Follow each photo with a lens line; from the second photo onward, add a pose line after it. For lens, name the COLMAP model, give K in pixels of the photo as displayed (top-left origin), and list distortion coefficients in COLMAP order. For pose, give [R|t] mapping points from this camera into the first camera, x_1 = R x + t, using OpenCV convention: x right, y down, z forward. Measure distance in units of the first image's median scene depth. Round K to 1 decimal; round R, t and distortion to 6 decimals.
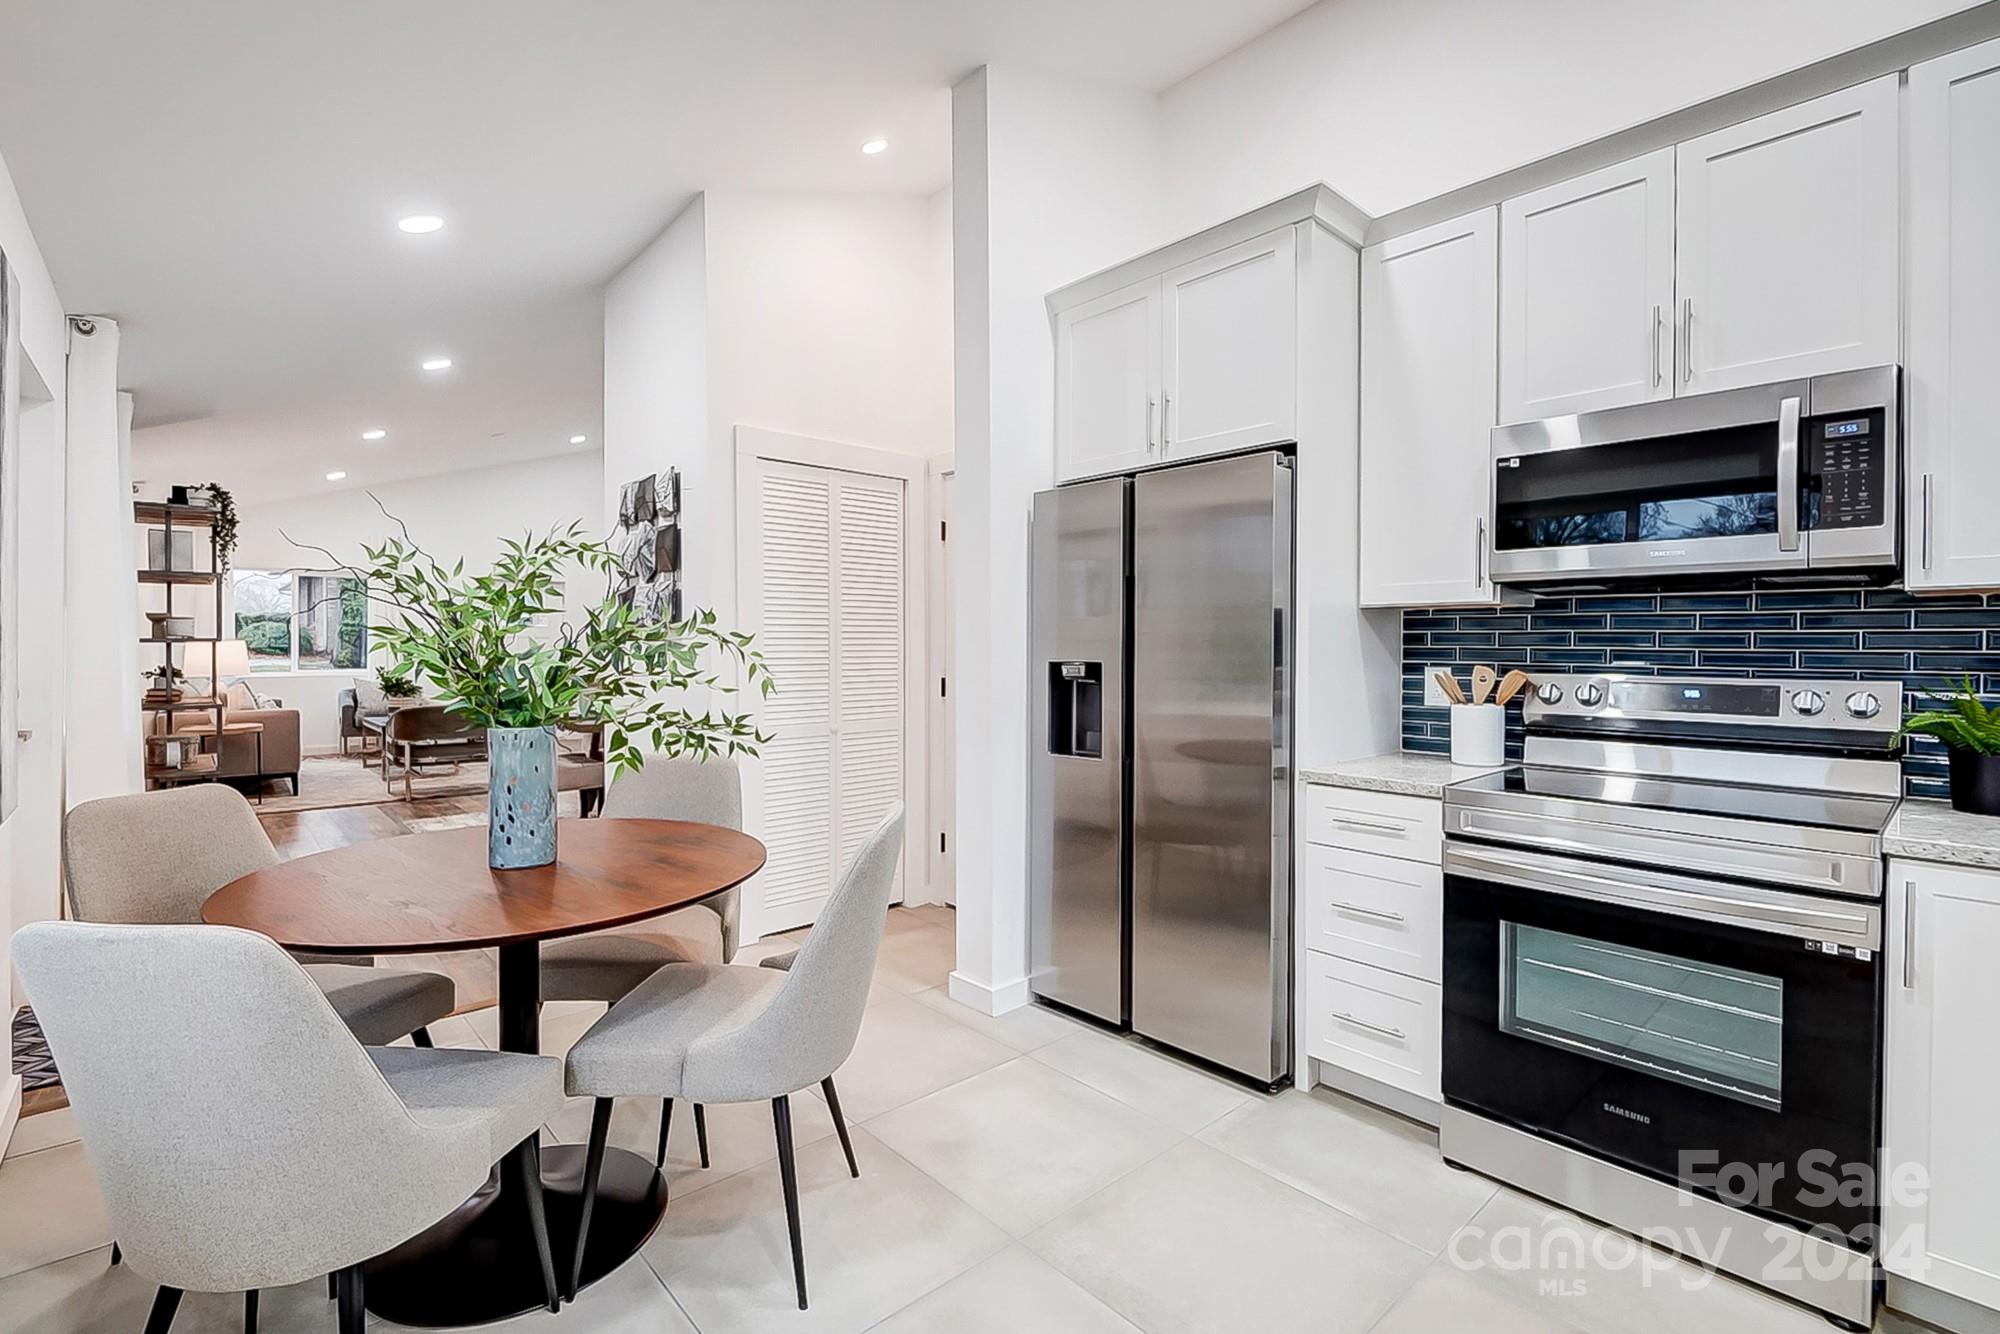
lens RADIAL K [[907.1, 0, 997.8], [0, 907.1, 659.7], [0, 0, 1]] dist [-0.002604, -0.001127]
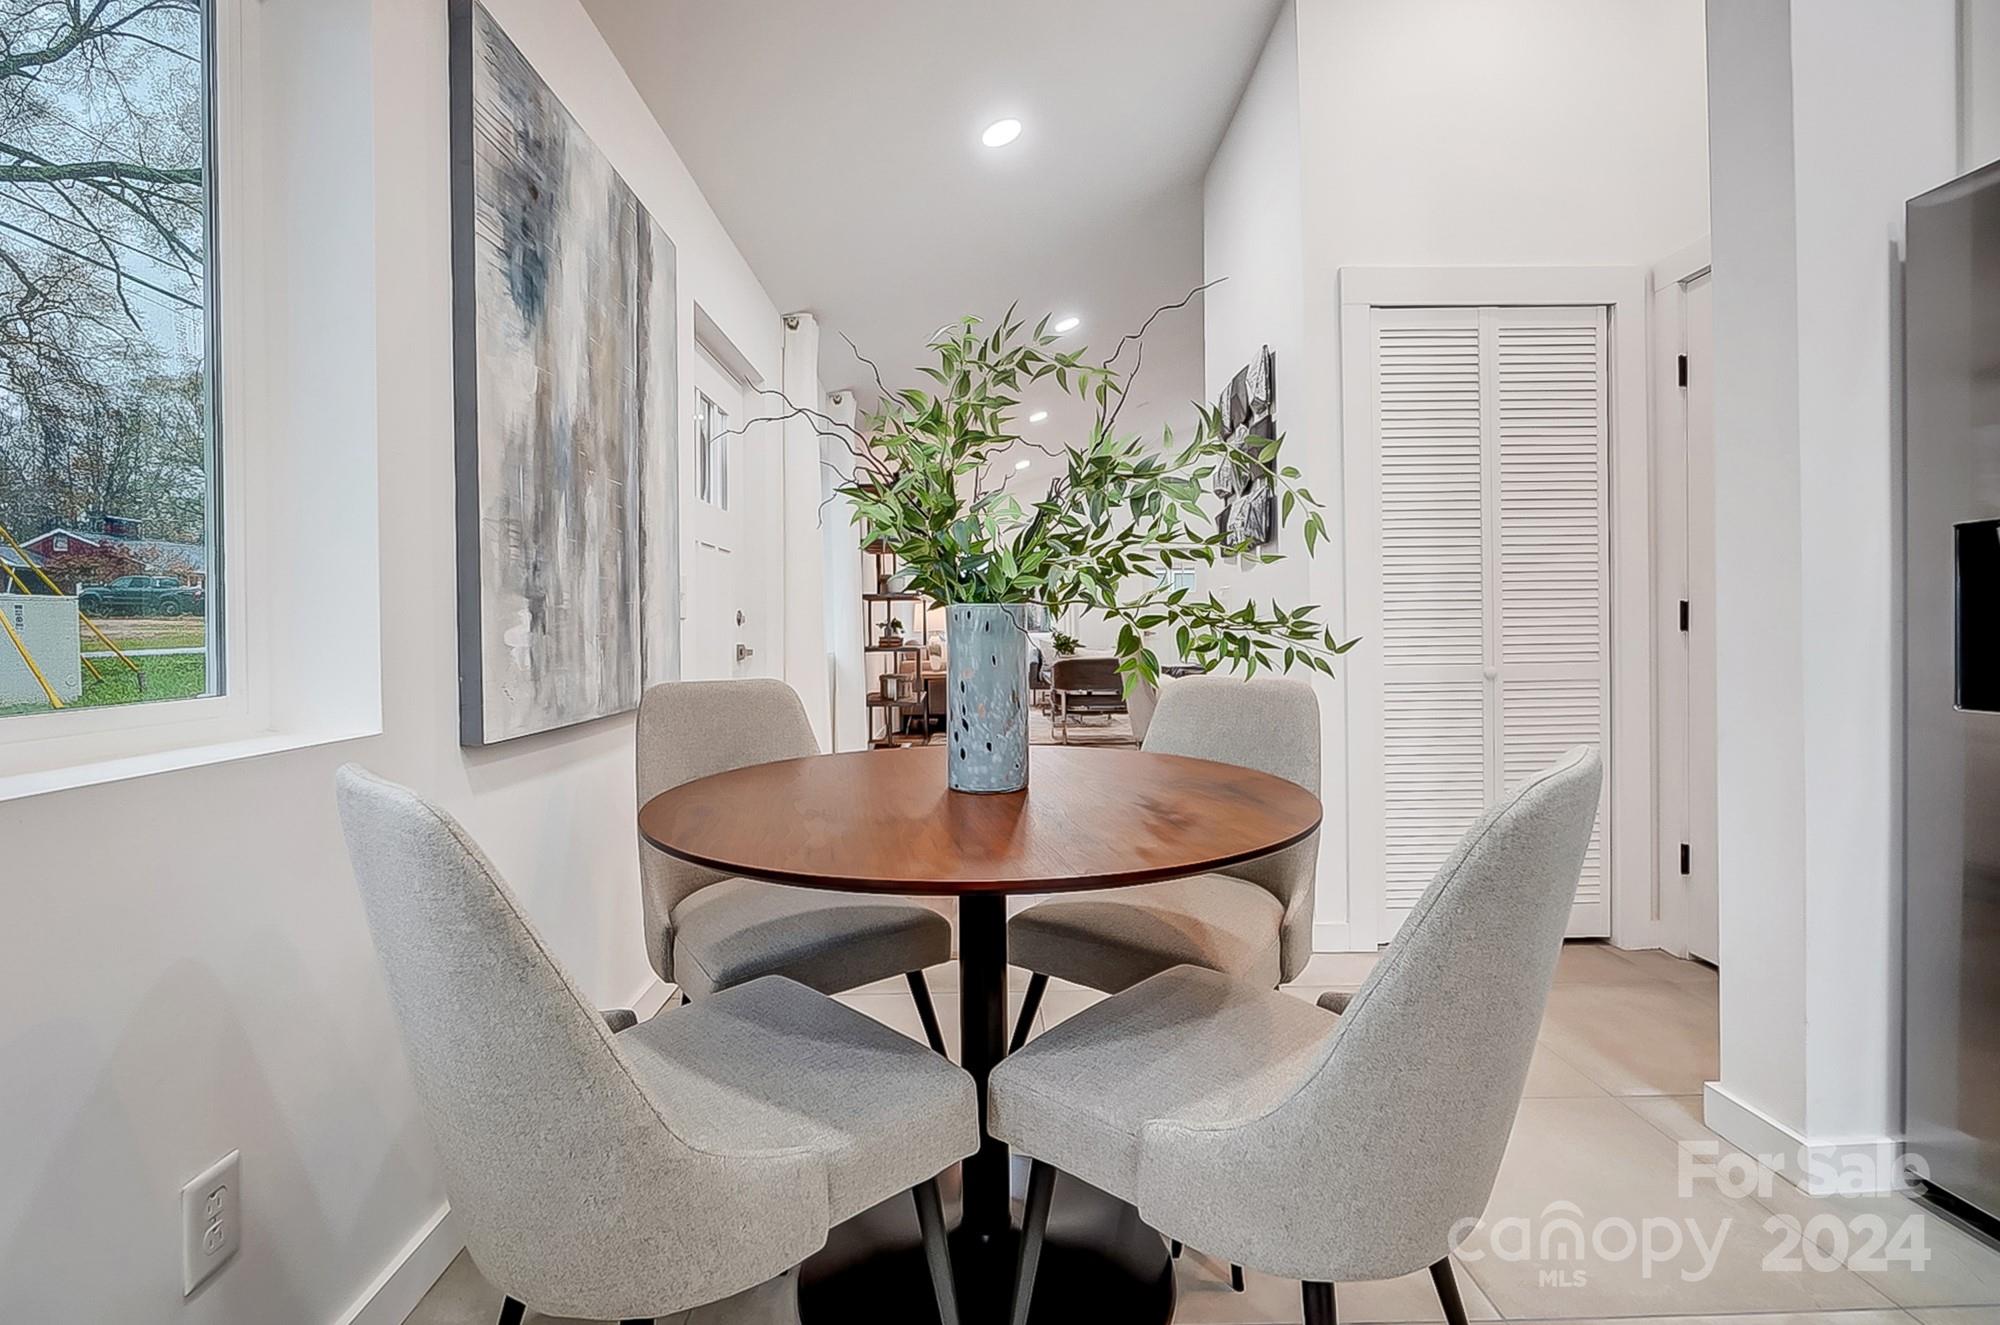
lens RADIAL K [[873.1, 0, 997.9], [0, 873.1, 639.5], [0, 0, 1]] dist [-0.002034, -0.000666]
pose [[0.751022, -0.006341, -0.660247, -0.031407], [0.002168, 0.999972, -0.007137, 0.088015], [0.660274, 0.003929, 0.751014, 0.380149]]
